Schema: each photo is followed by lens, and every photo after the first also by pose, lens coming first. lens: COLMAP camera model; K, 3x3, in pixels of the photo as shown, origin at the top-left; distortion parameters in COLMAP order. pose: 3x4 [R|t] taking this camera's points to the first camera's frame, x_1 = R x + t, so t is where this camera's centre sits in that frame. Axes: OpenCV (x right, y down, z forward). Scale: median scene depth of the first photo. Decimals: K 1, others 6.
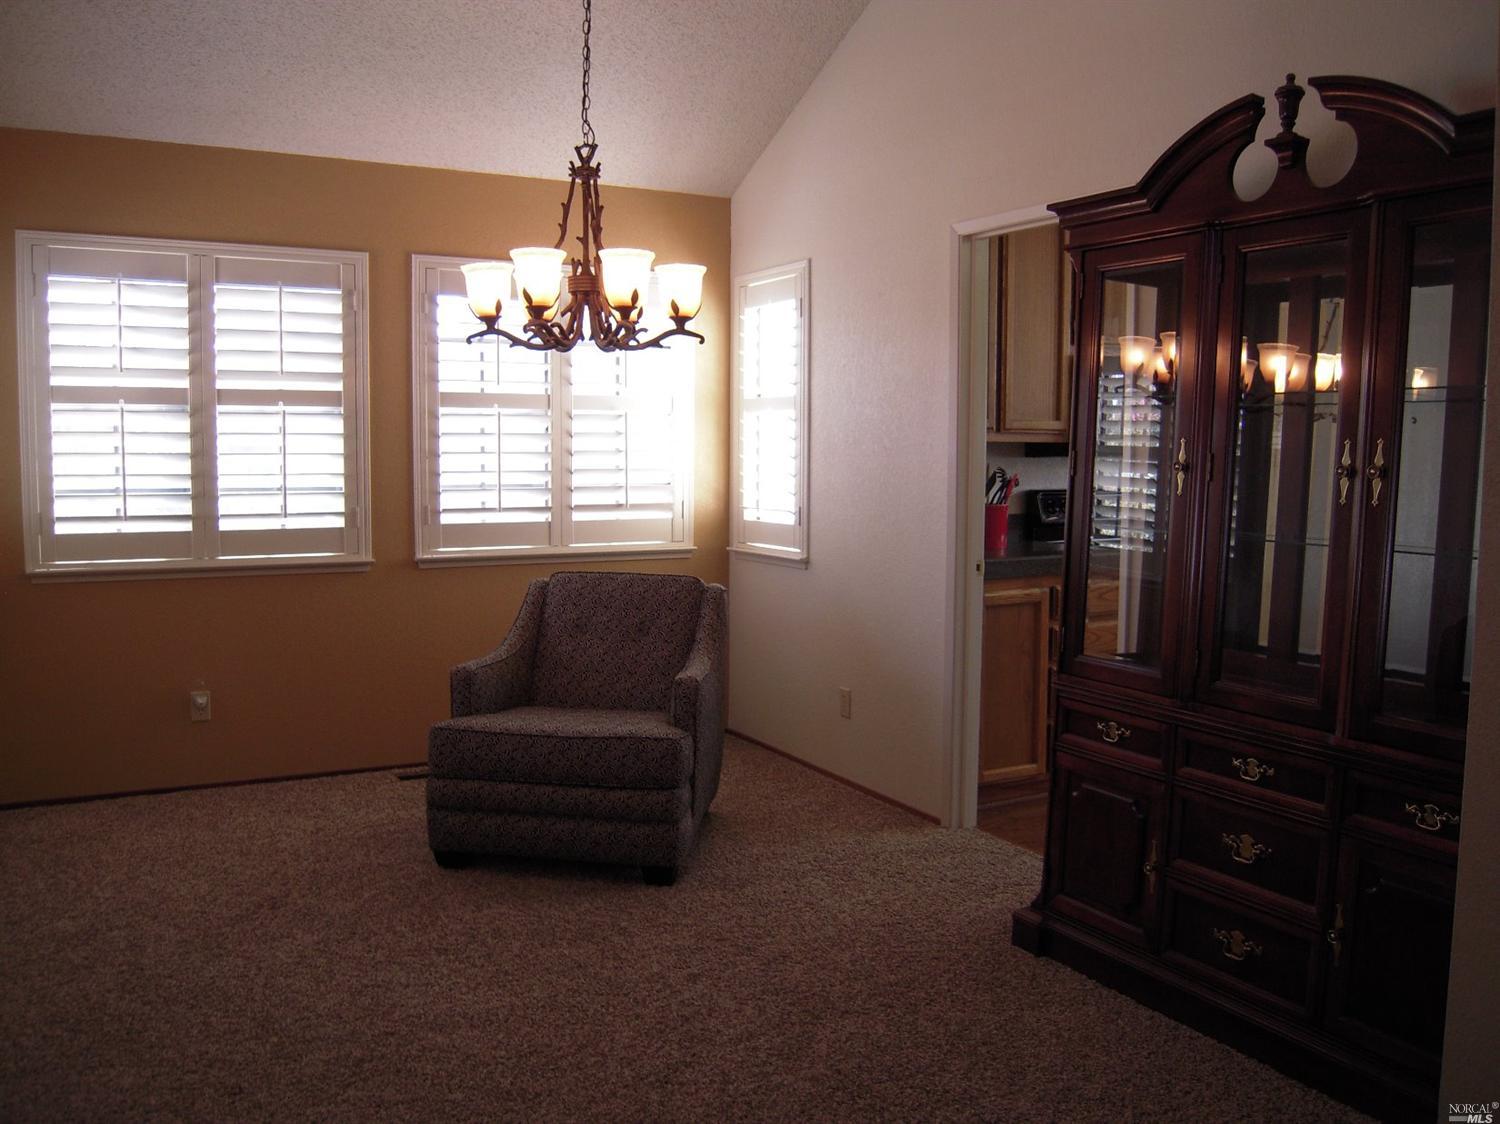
lens RADIAL K [[1256.4, 0, 750.0], [0, 1256.4, 562.0], [0, 0, 1]] dist [-0.119979, 0.092540]
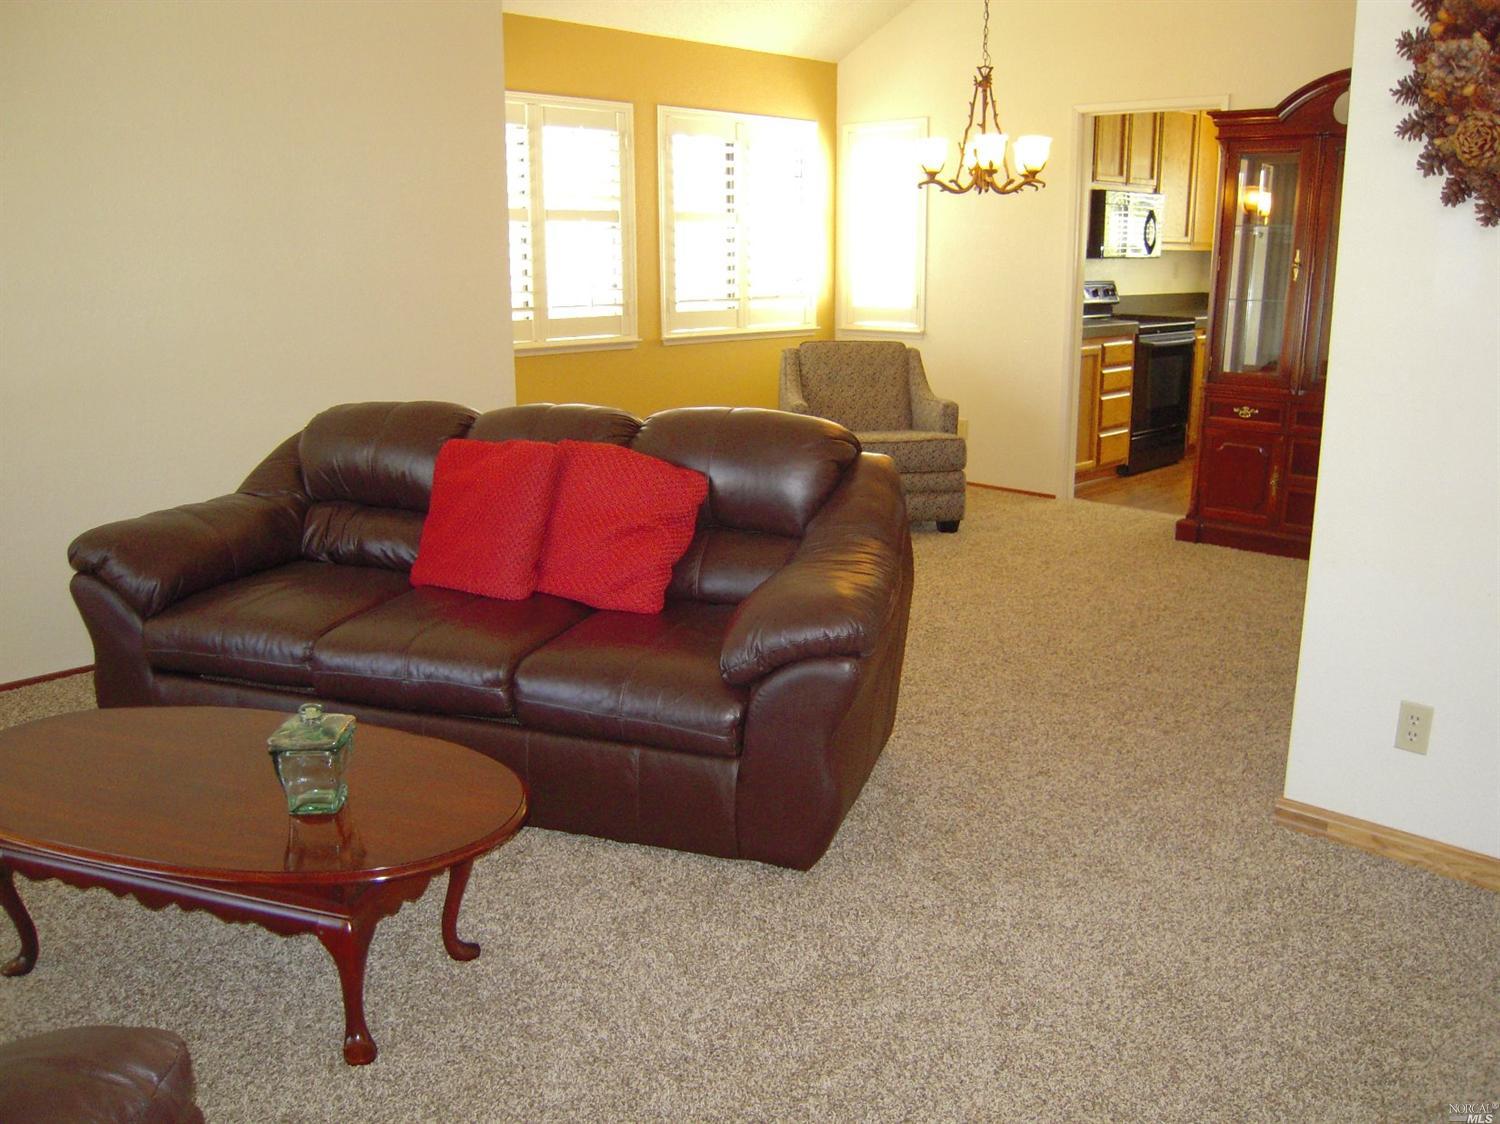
lens RADIAL K [[1256.4, 0, 750.0], [0, 1256.4, 562.0], [0, 0, 1]] dist [-0.119979, 0.092540]
pose [[0.956044, -0.077650, 0.282755, -0.659151], [0.034137, 0.987217, 0.155685, 0.032664], [-0.291230, -0.139189, 0.946473, -0.379926]]
